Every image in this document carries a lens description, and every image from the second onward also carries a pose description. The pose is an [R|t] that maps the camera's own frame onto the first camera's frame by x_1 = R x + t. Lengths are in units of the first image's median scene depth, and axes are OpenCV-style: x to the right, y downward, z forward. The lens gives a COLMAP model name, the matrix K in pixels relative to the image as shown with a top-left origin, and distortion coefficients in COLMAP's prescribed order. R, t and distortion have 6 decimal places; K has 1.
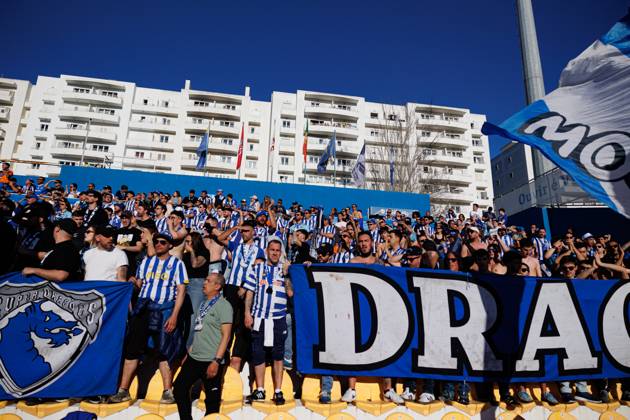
lens RADIAL K [[394.0, 0, 331.2], [0, 394.0, 198.0], [0, 0, 1]] dist [0.001359, -0.001567]
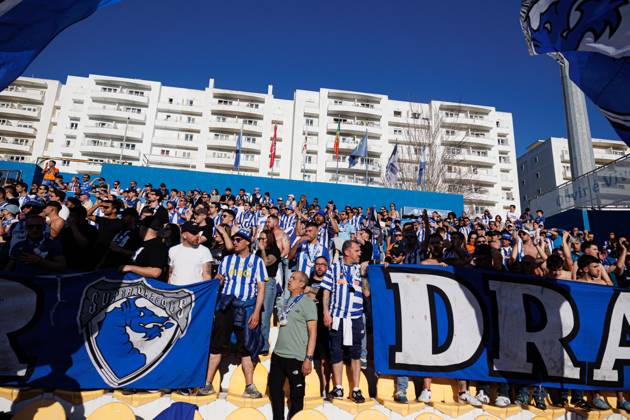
lens RADIAL K [[396.2, 0, 331.9], [0, 396.2, 201.0], [0, 0, 1]] dist [0.002012, -0.001148]
pose [[0.998646, 0.010136, -0.051015, -0.135205], [-0.009613, 0.999899, 0.010493, -0.003610], [0.051117, -0.009989, 0.998643, -0.013632]]
